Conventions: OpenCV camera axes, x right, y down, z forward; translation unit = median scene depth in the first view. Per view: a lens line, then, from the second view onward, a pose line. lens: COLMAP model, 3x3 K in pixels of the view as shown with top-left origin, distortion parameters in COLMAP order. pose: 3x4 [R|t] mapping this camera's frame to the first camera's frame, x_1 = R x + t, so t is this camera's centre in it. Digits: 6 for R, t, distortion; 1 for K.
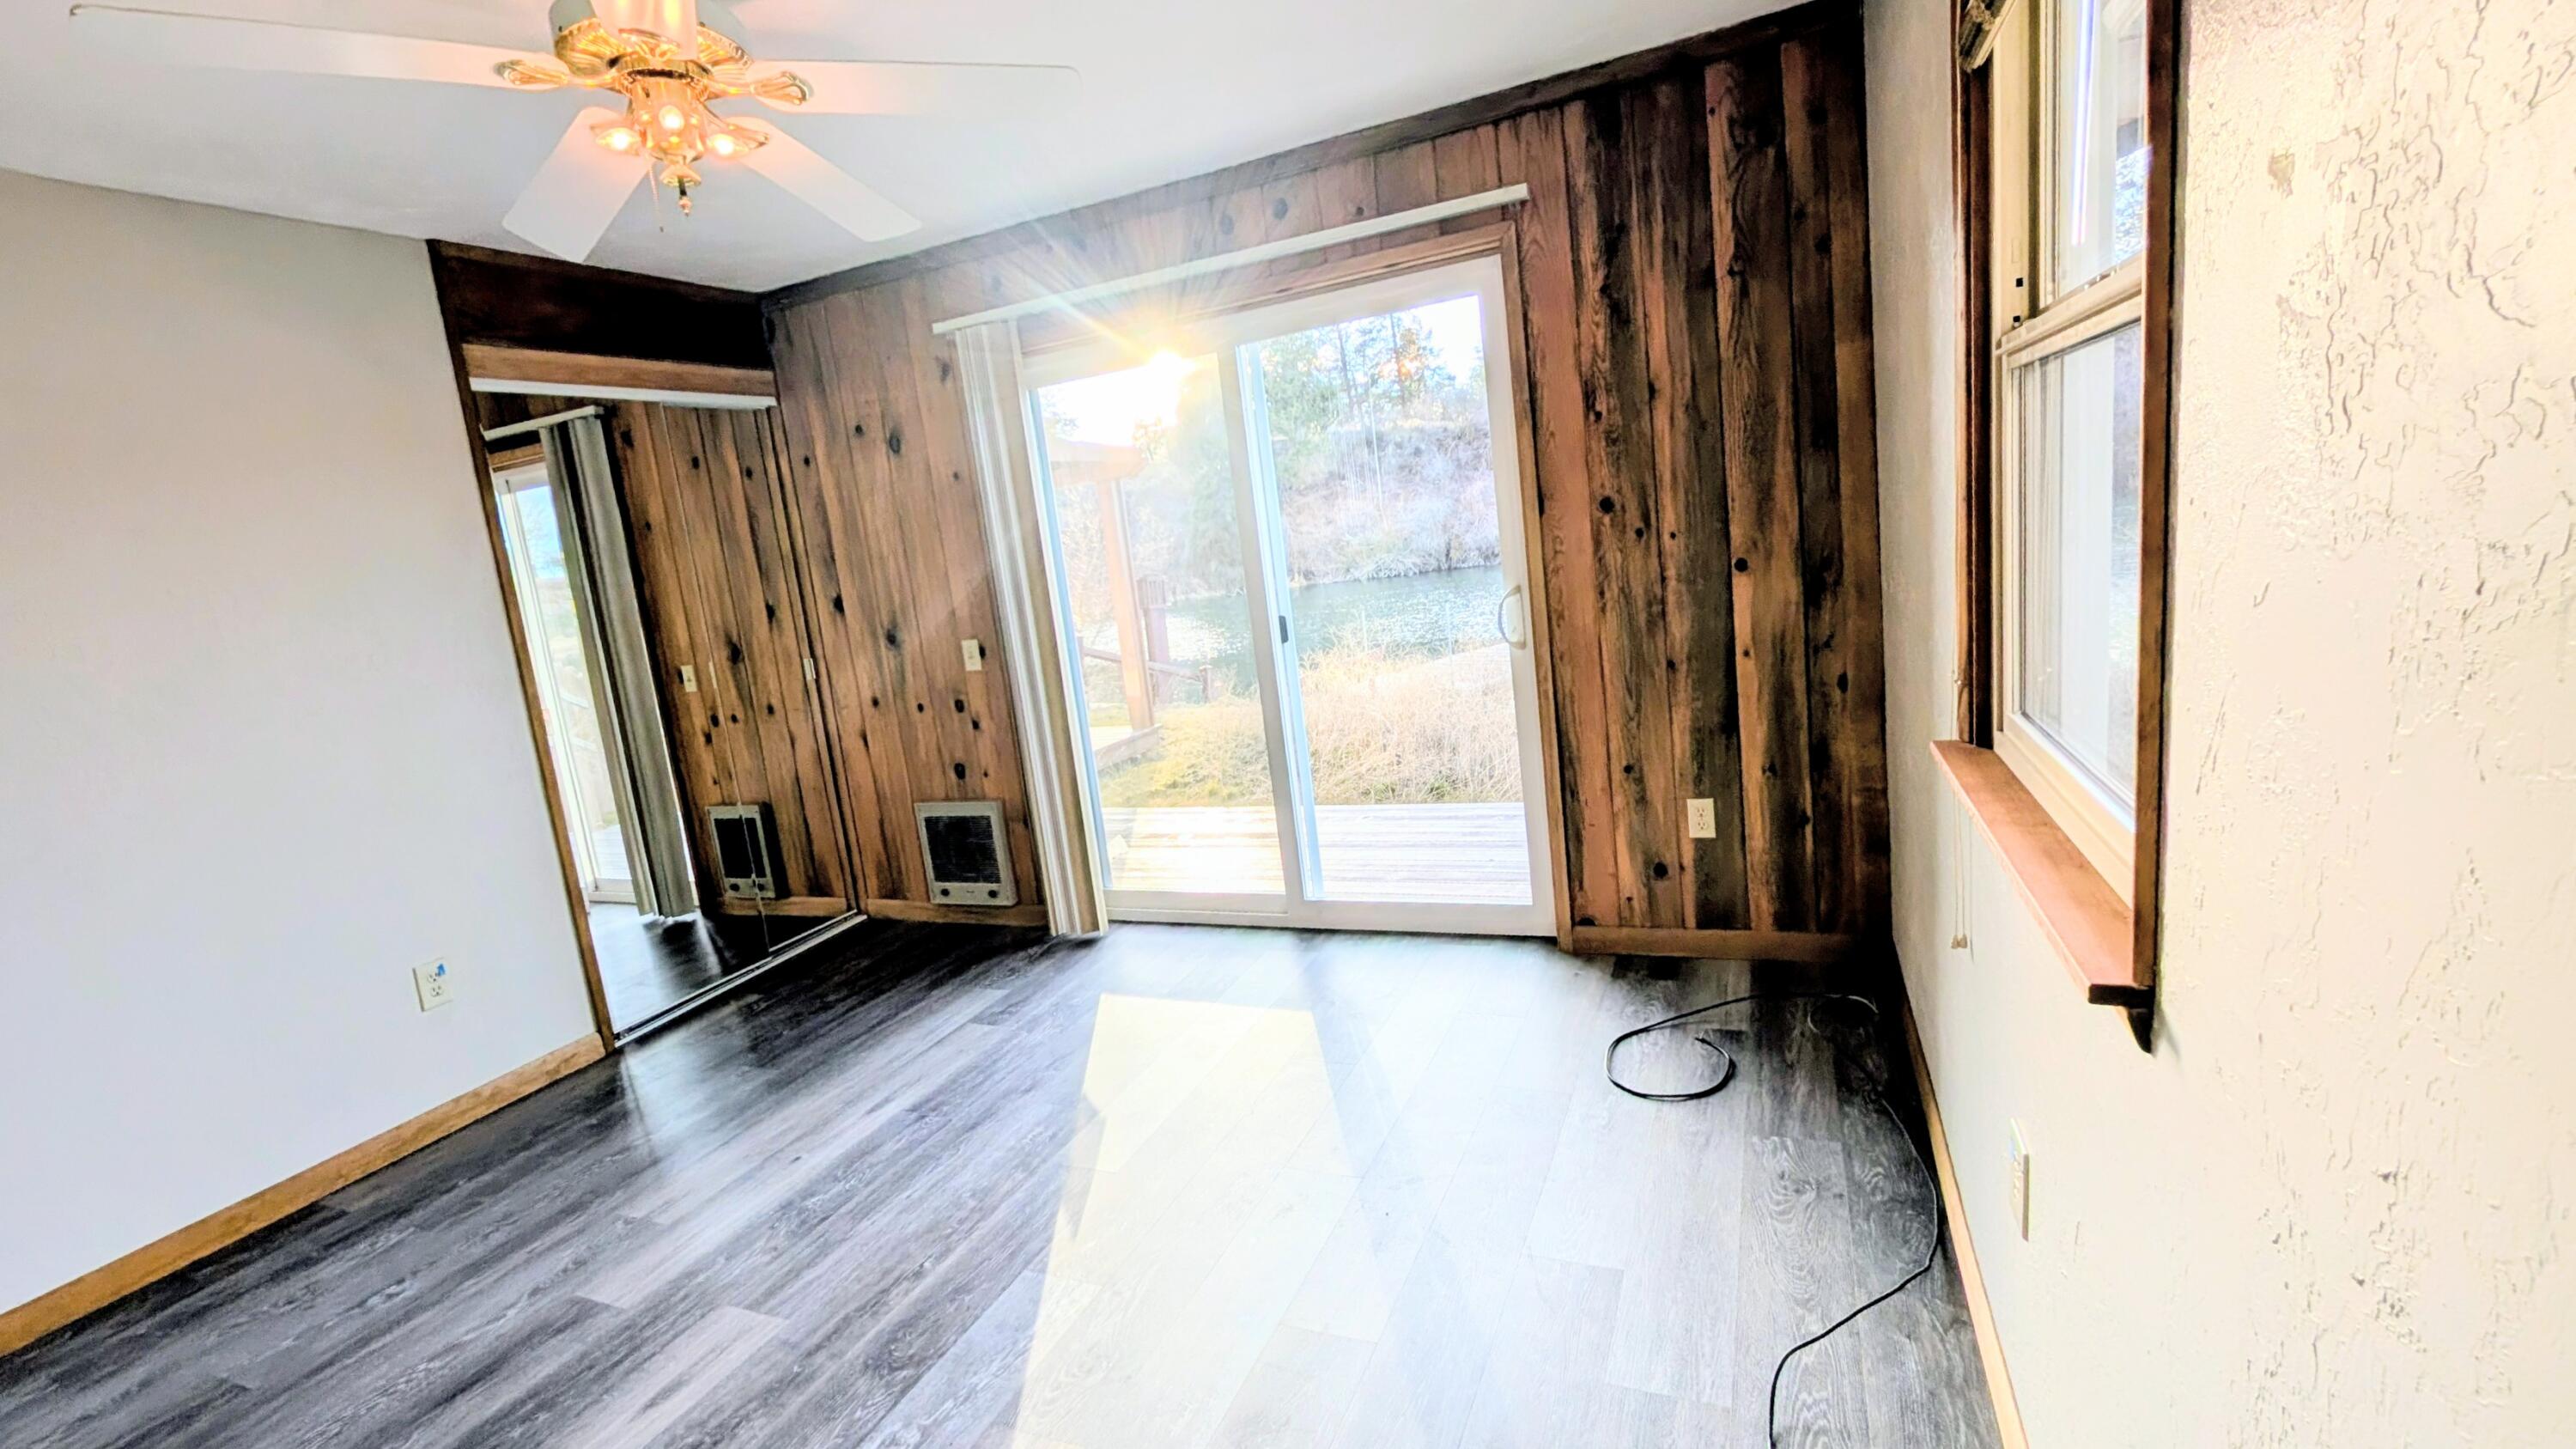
lens RADIAL K [[1099.9, 0, 1277.1], [0, 1099.9, 723.0], [0, 0, 1]] dist [-0.009397, -0.000127]
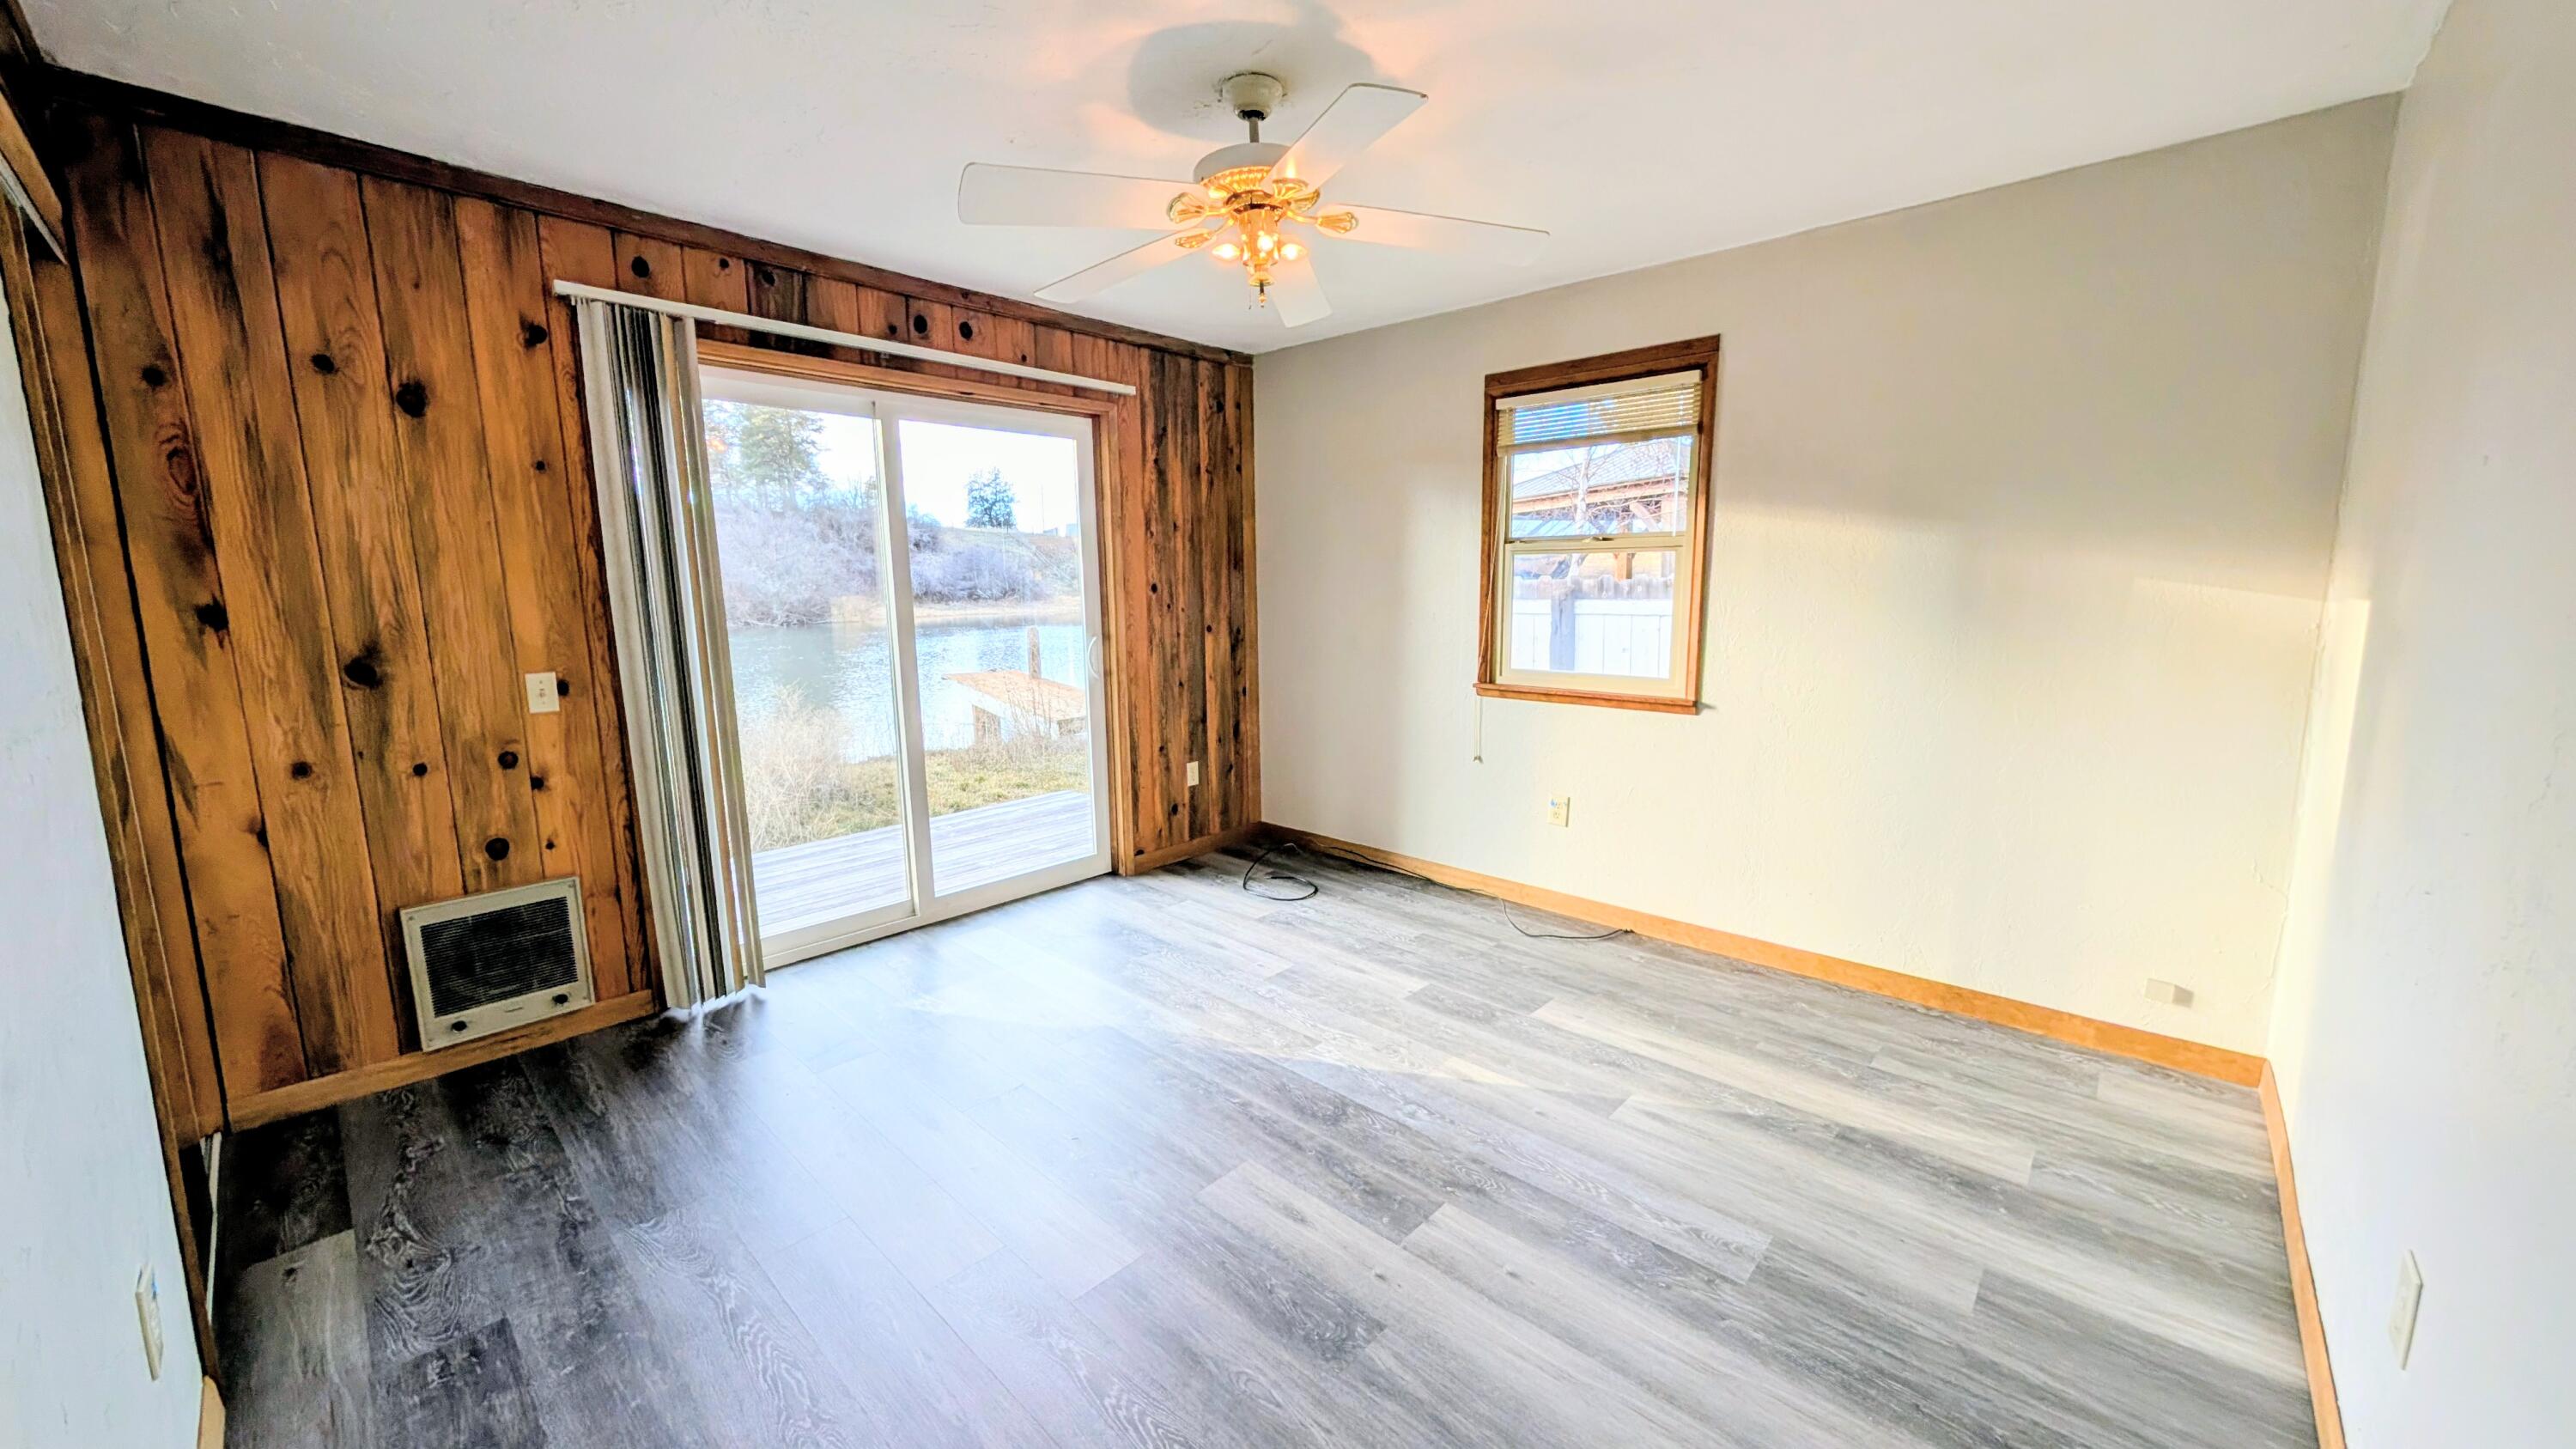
lens RADIAL K [[948.5, 0, 1278.9], [0, 948.5, 724.4], [0, 0, 1]] dist [-0.002241, 0.000111]
pose [[0.326809, -0.027230, 0.944698, -0.967292], [0.127227, 0.991754, -0.015427, 0.049742], [-0.936488, 0.125233, 0.327578, 0.370523]]
